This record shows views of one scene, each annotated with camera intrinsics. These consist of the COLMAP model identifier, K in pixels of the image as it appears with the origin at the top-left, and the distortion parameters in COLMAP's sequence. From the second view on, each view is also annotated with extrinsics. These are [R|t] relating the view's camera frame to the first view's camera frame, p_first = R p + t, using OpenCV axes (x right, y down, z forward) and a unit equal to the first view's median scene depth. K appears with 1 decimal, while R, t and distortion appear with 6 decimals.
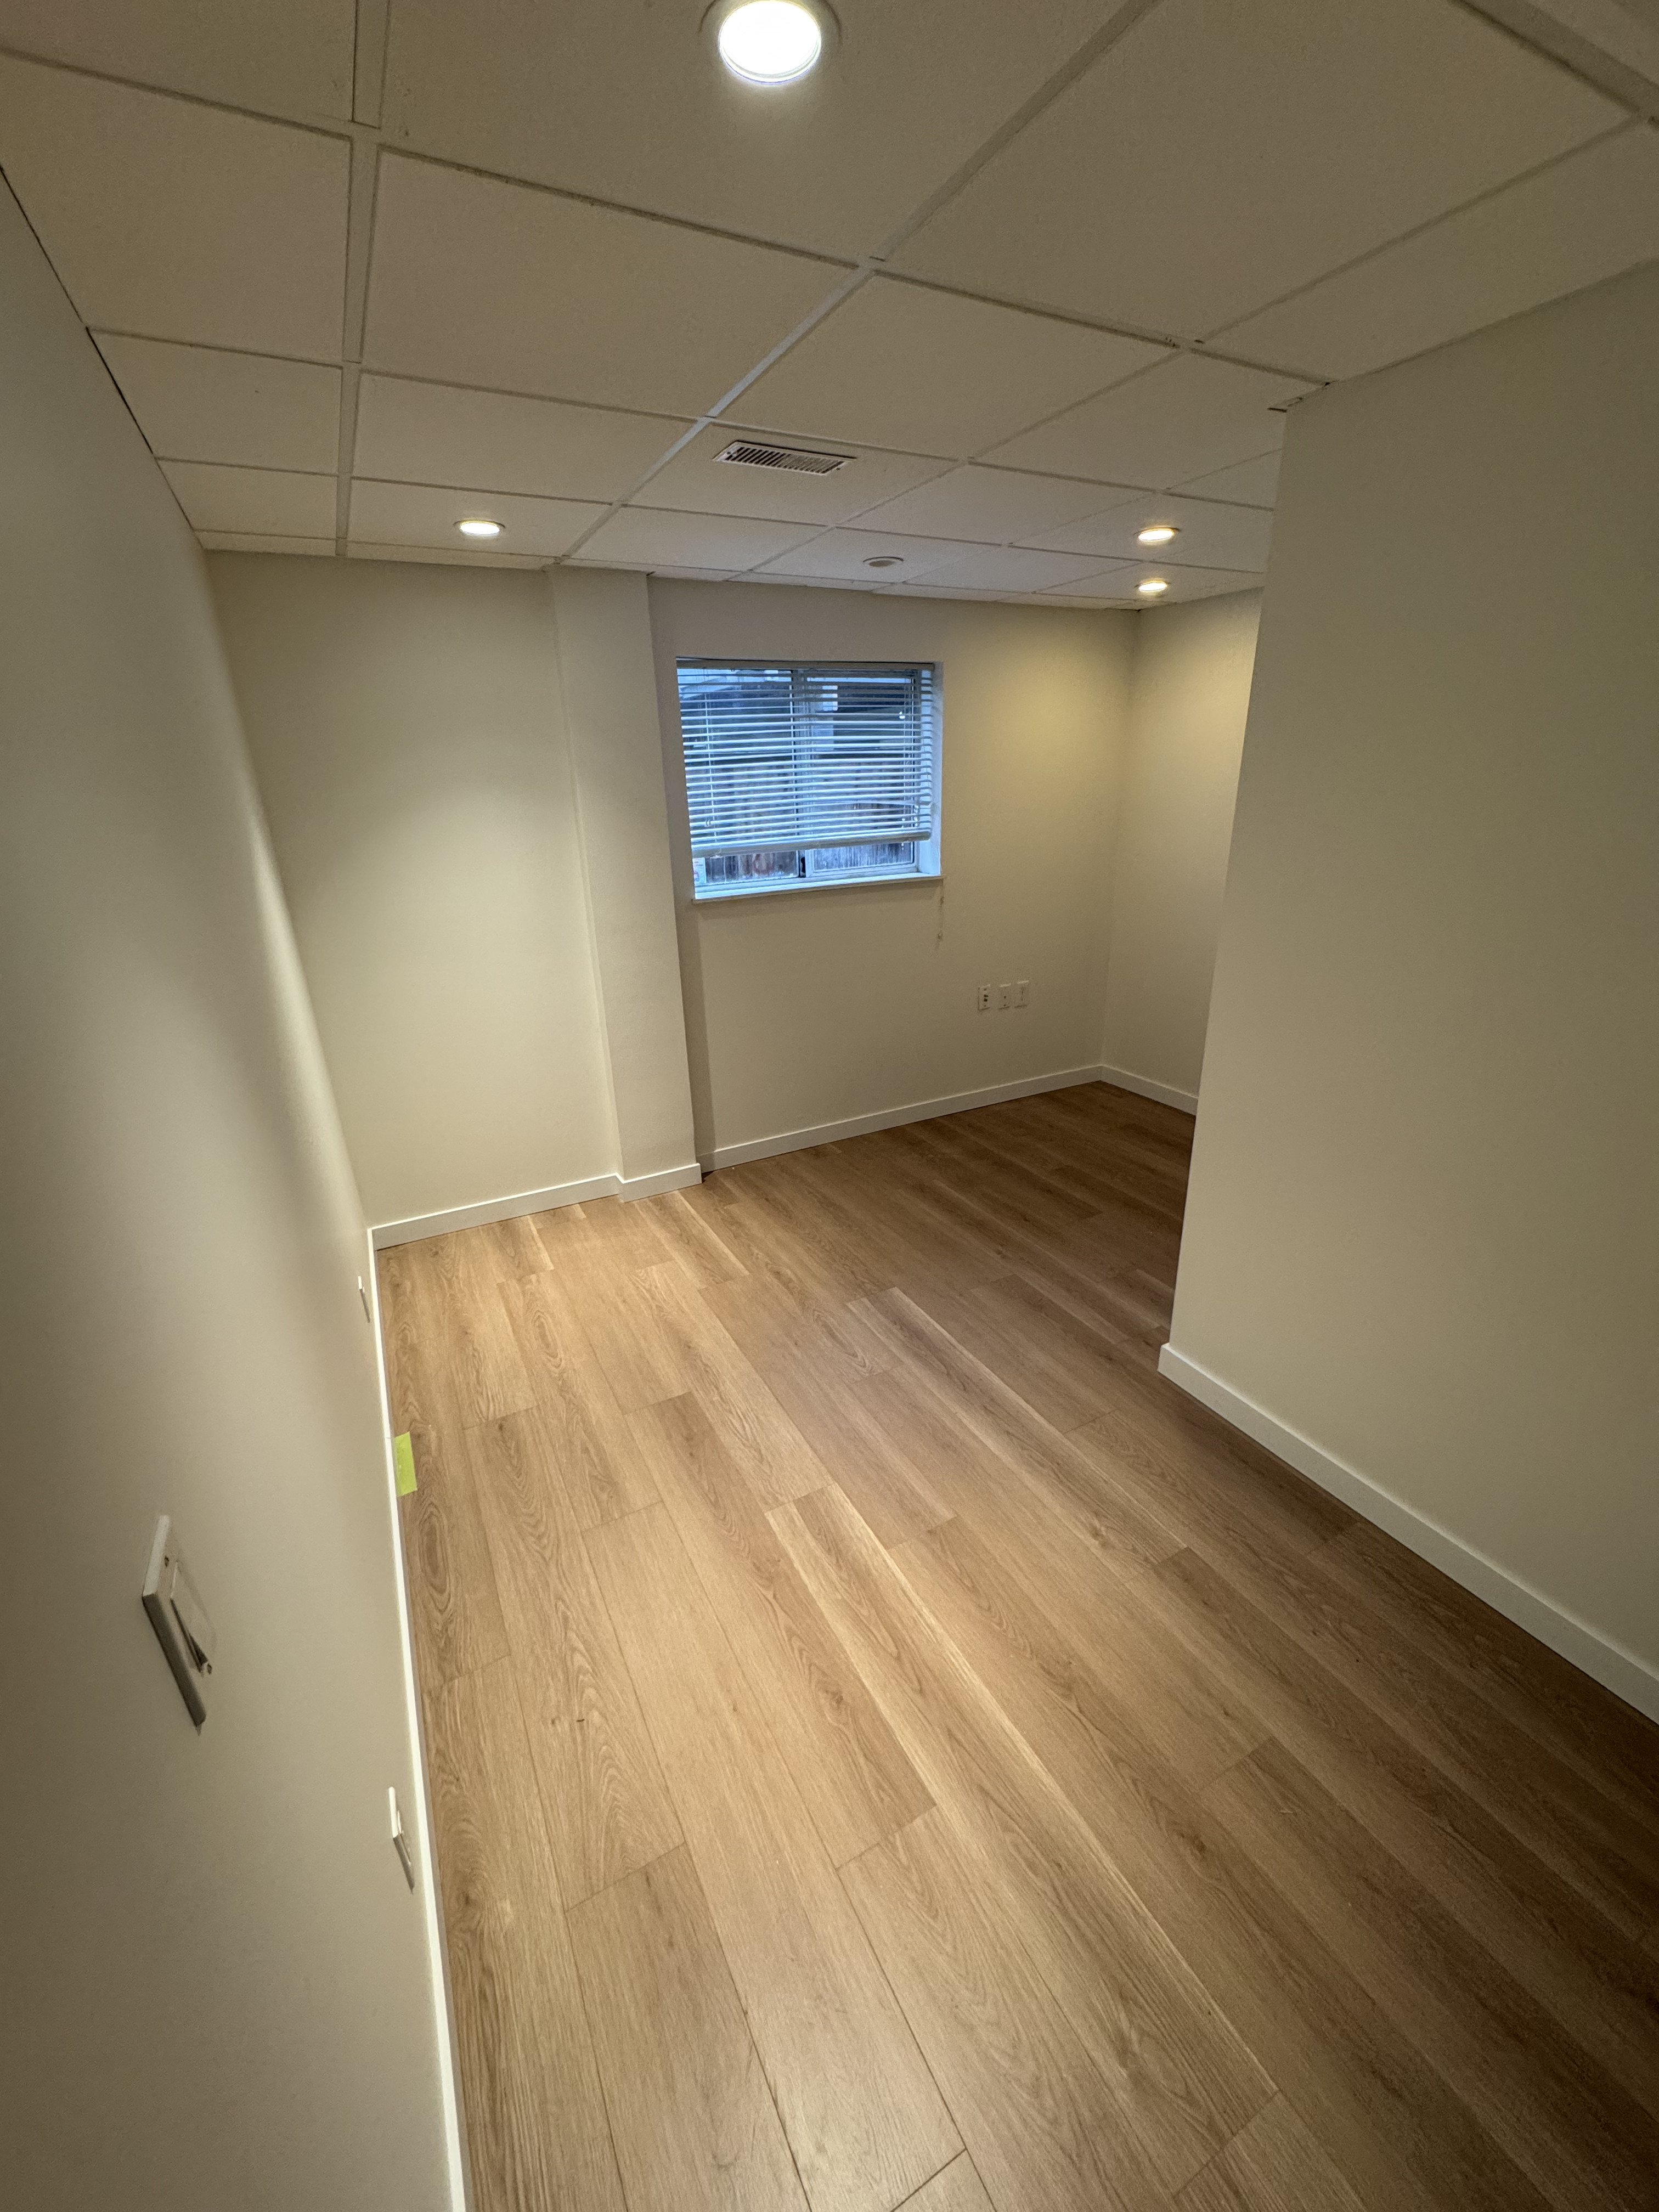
lens RADIAL K [[879.3, 0, 829.5], [0, 879.3, 1106.0], [0, 0, 1]] dist [-0.000676, -0.000259]
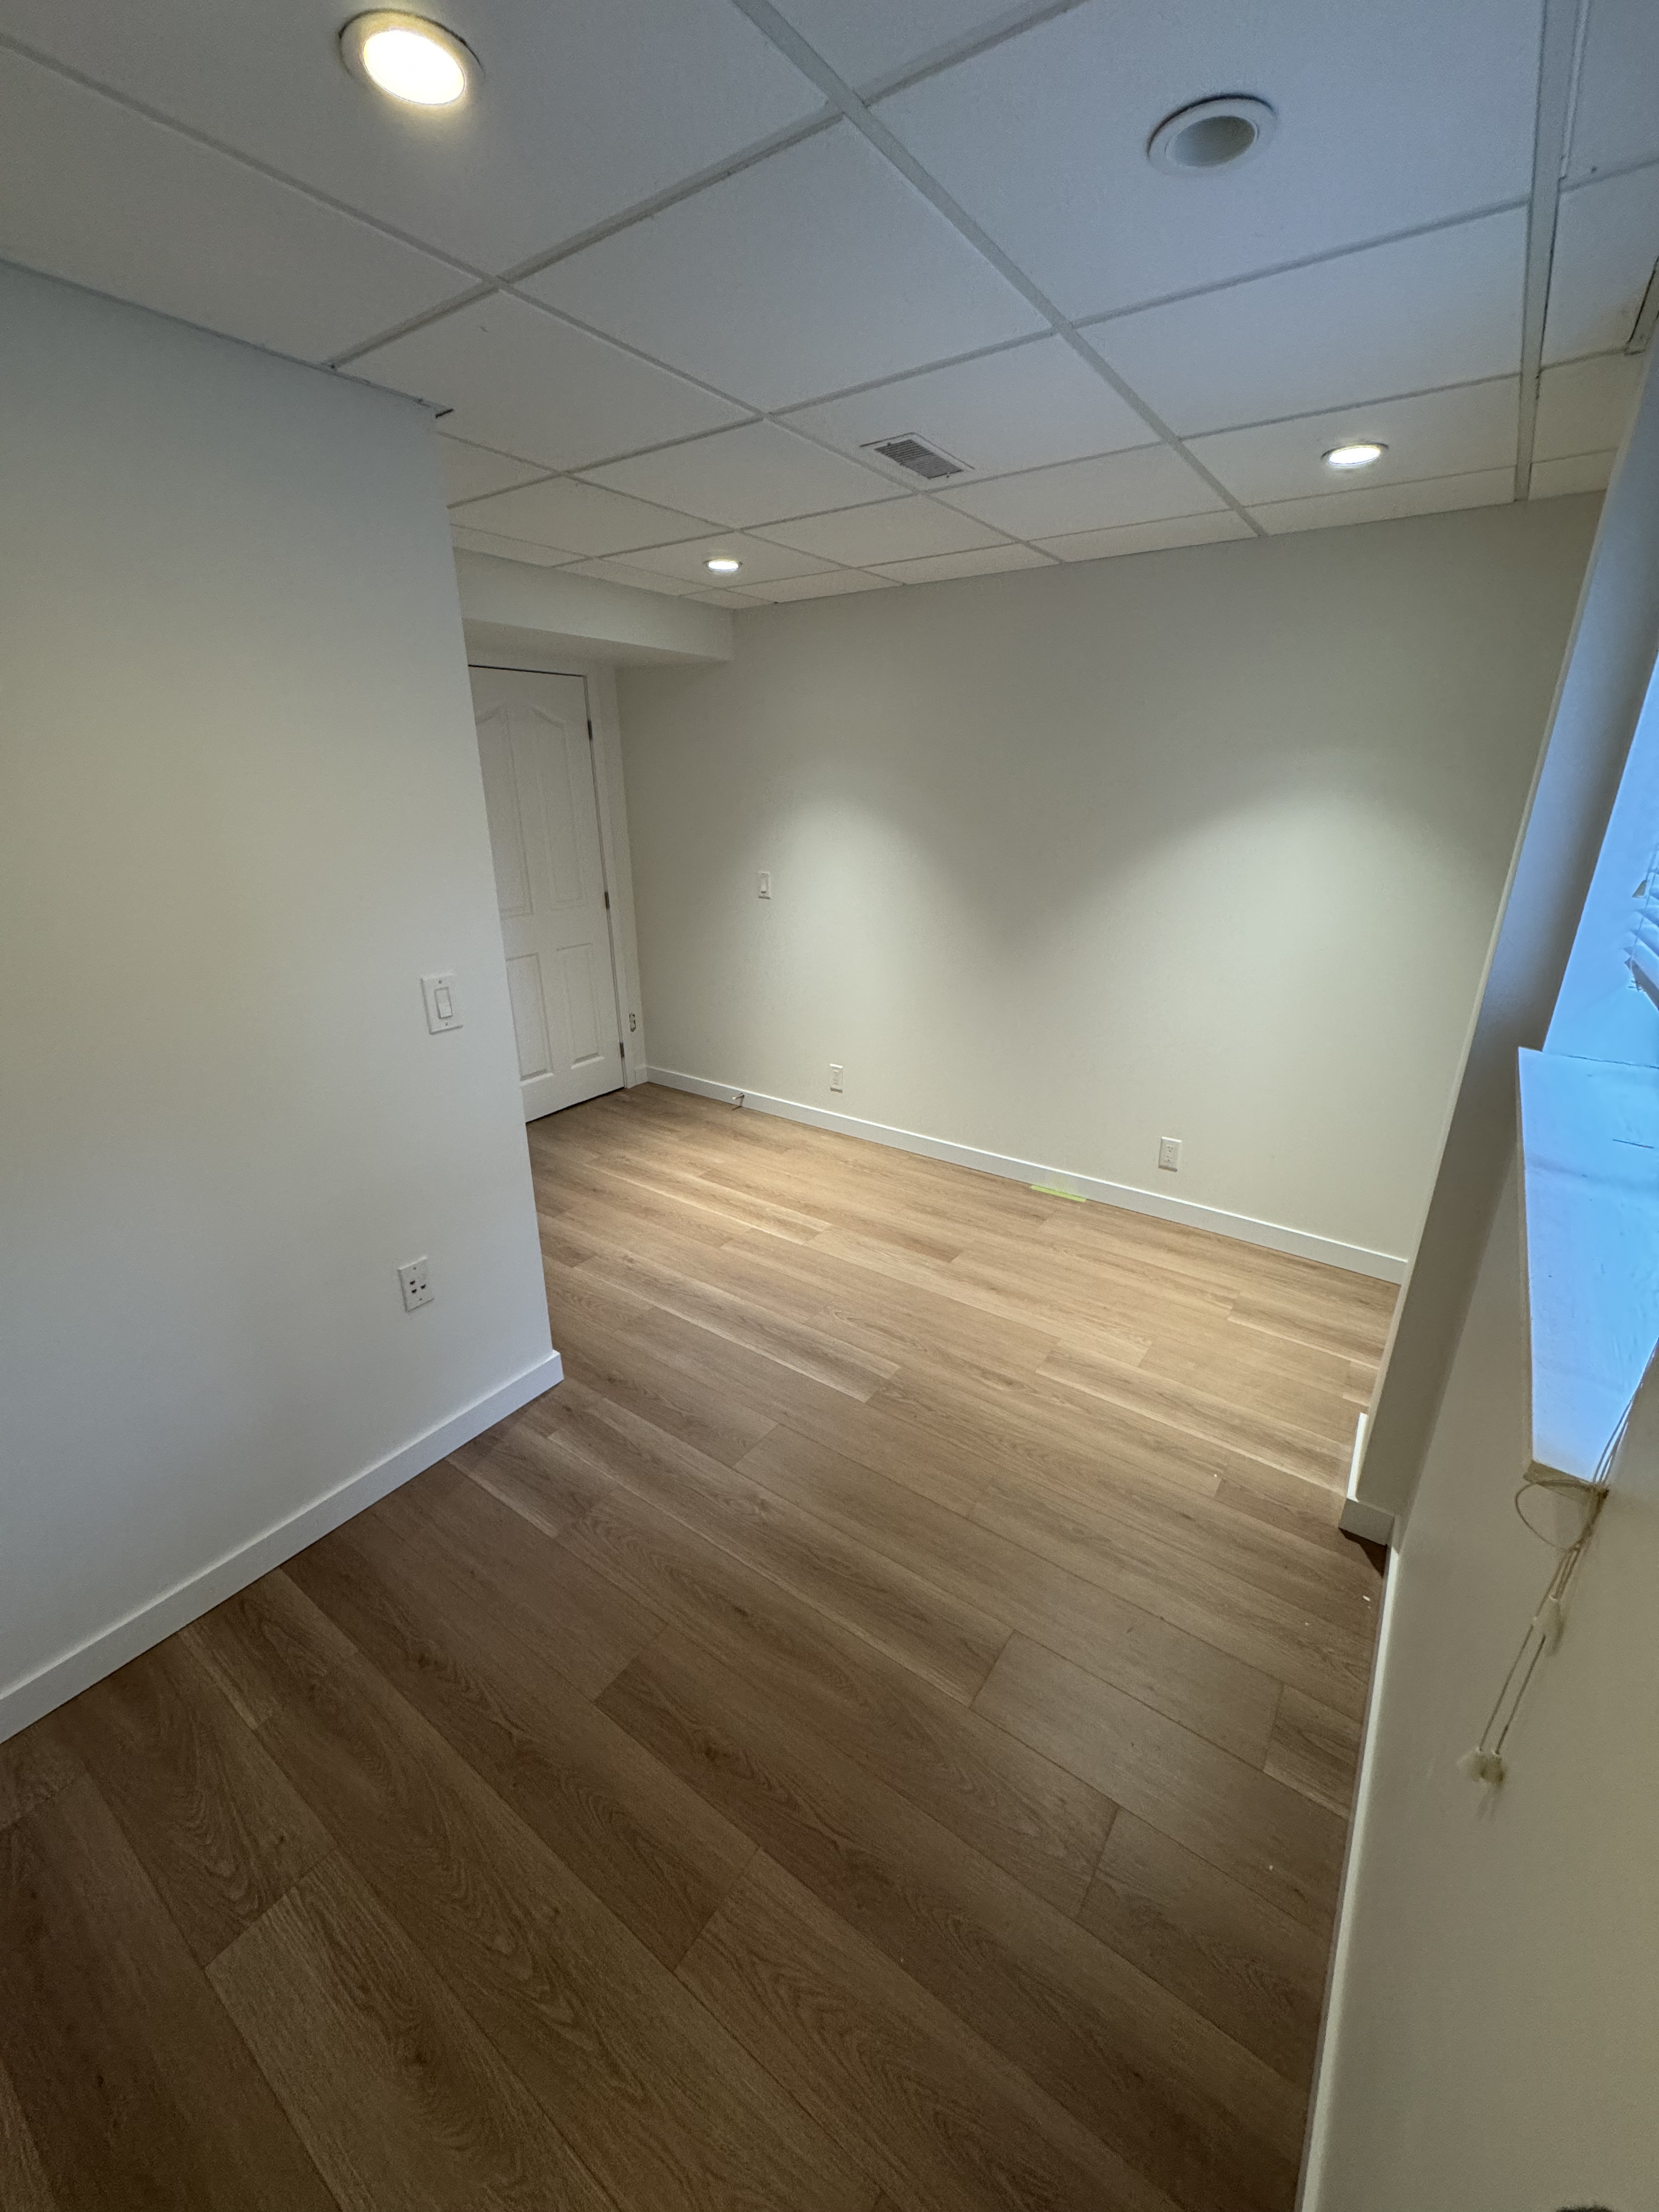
lens RADIAL K [[879.3, 0, 829.5], [0, 879.3, 1106.0], [0, 0, 1]] dist [-0.000676, -0.000259]
pose [[-0.895891, 0.182774, -0.404937, 0.442550], [-0.135770, 0.755218, 0.641259, -0.596280], [0.423021, 0.629476, -0.651777, 1.553674]]
